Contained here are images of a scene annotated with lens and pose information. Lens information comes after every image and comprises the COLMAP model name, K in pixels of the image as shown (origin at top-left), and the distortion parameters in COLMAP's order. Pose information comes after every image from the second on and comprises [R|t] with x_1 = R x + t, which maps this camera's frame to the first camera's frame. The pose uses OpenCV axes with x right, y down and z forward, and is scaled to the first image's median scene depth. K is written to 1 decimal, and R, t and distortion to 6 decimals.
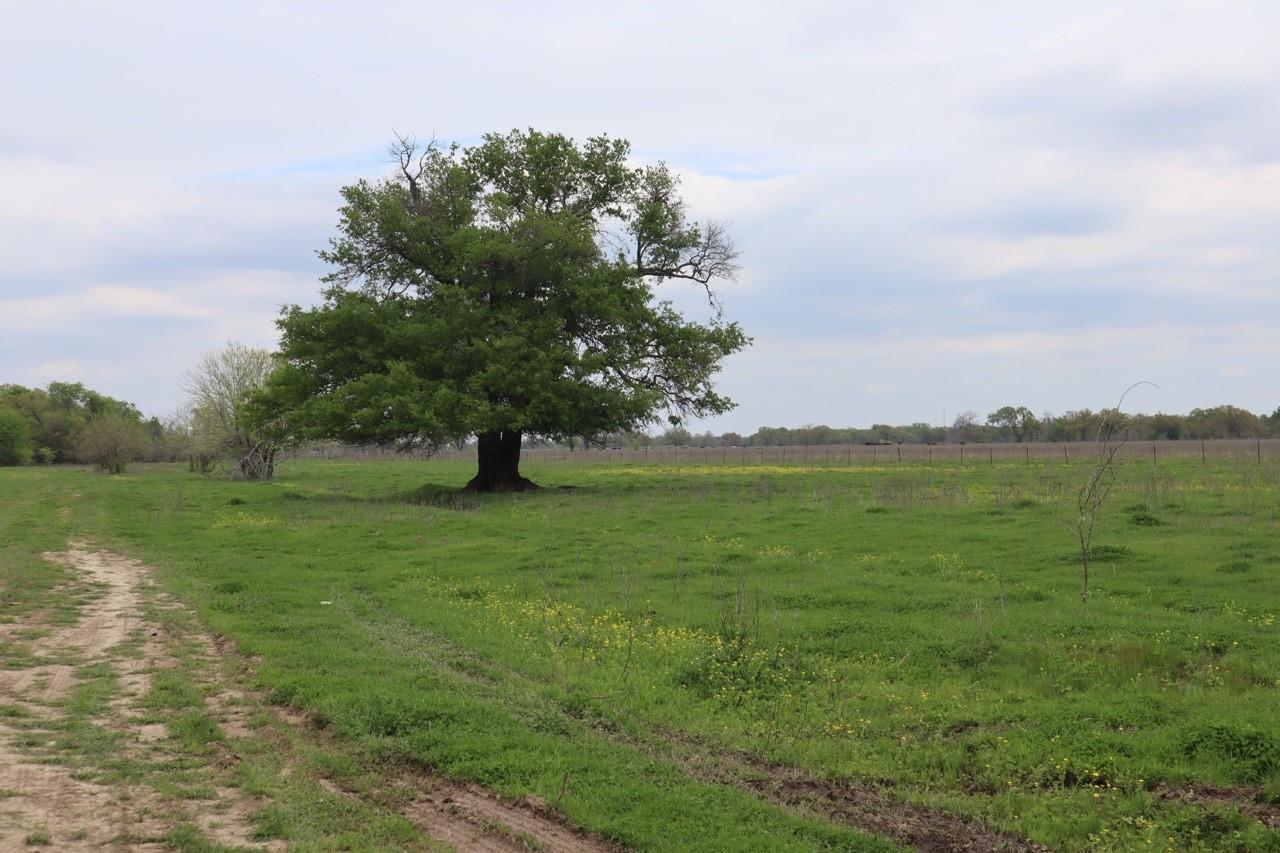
lens RADIAL K [[1775.9, 0, 640.0], [0, 1775.9, 426.5], [0, 0, 1]] dist [0.077060, 0.042543]
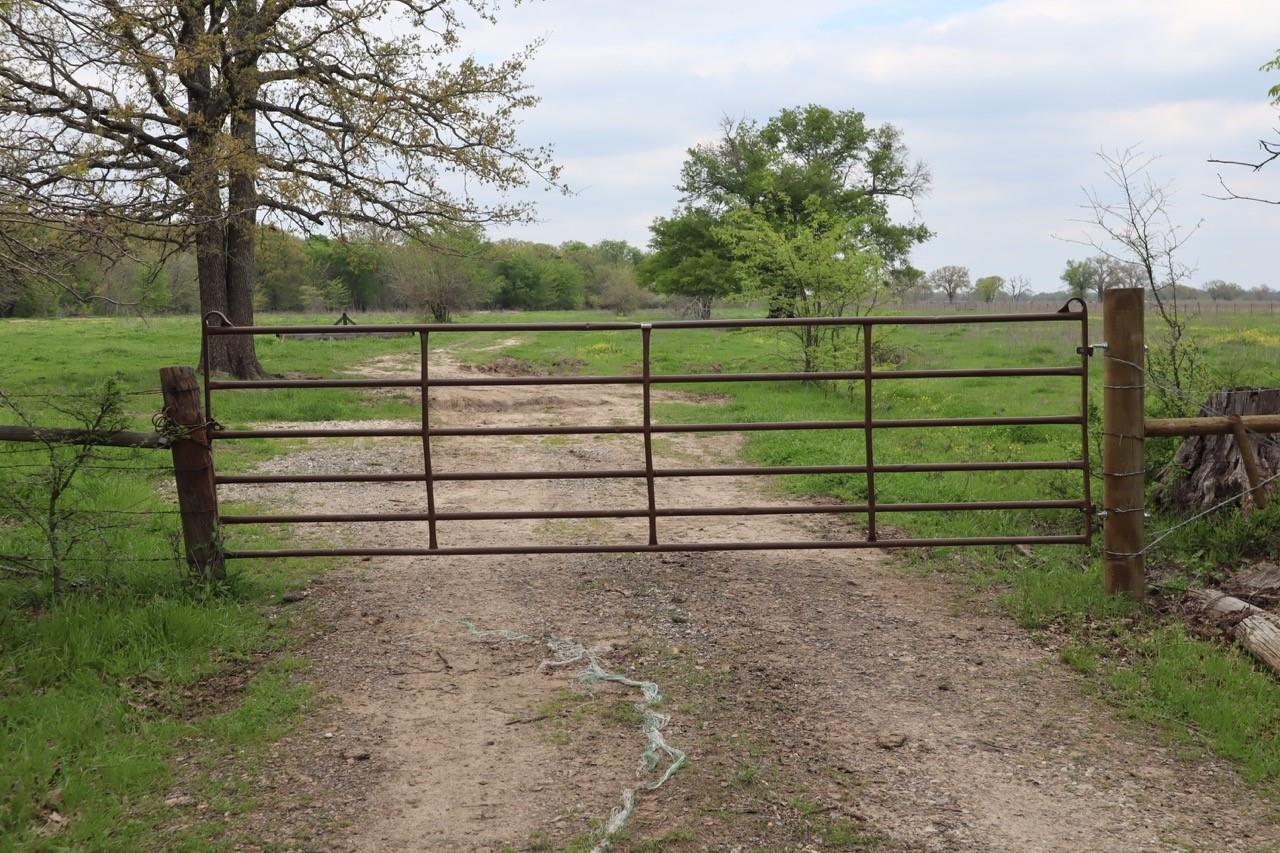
lens RADIAL K [[1775.9, 0, 640.0], [0, 1775.9, 426.5], [0, 0, 1]] dist [0.077060, 0.042543]
pose [[0.952471, 0.031215, -0.303027, 0.301598], [-0.005693, 0.996387, 0.084742, -0.009337], [0.304577, -0.078989, 0.949207, -0.643727]]
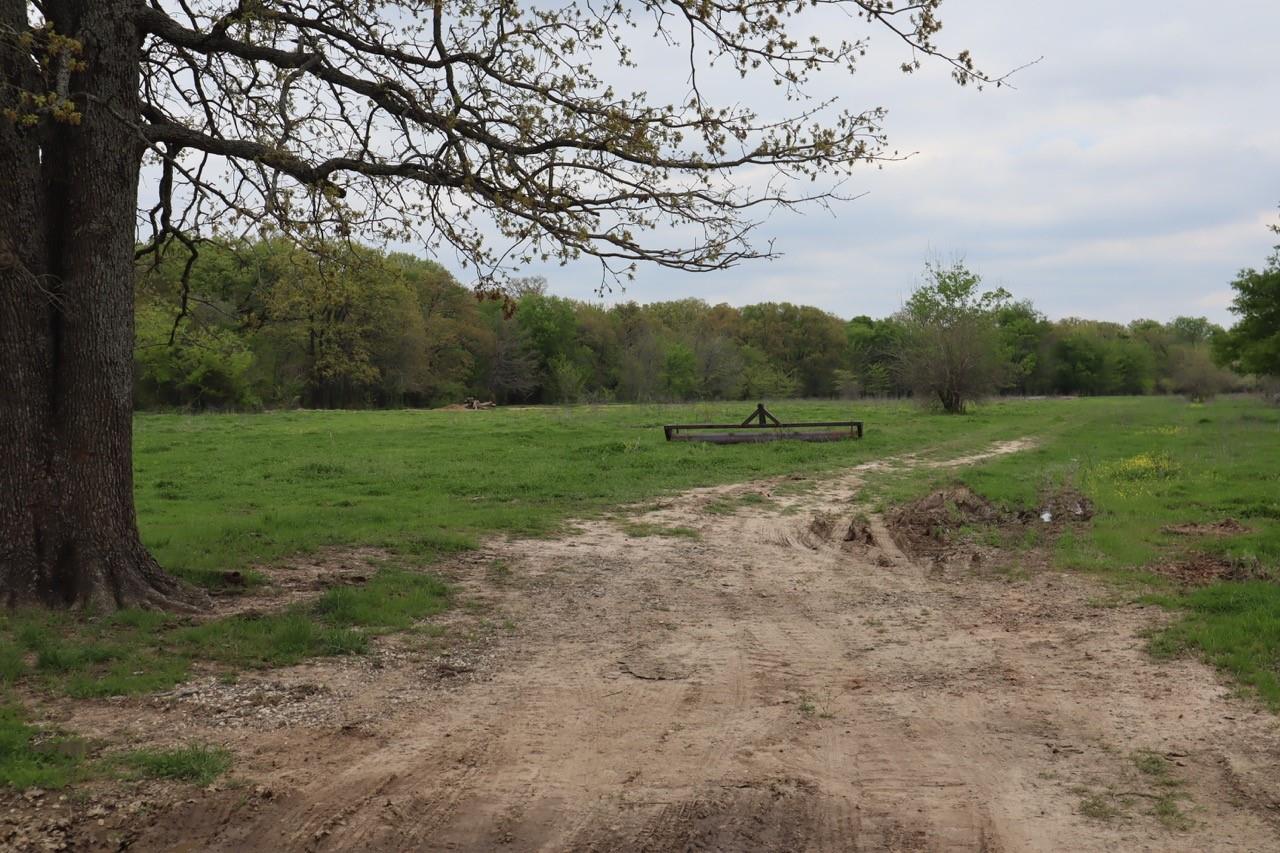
lens RADIAL K [[1775.9, 0, 640.0], [0, 1775.9, 426.5], [0, 0, 1]] dist [0.077060, 0.042543]
pose [[0.811626, 0.021756, -0.583772, 0.189568], [0.000723, 0.999268, 0.038246, -0.004184], [0.584177, -0.031463, 0.811016, -0.282222]]
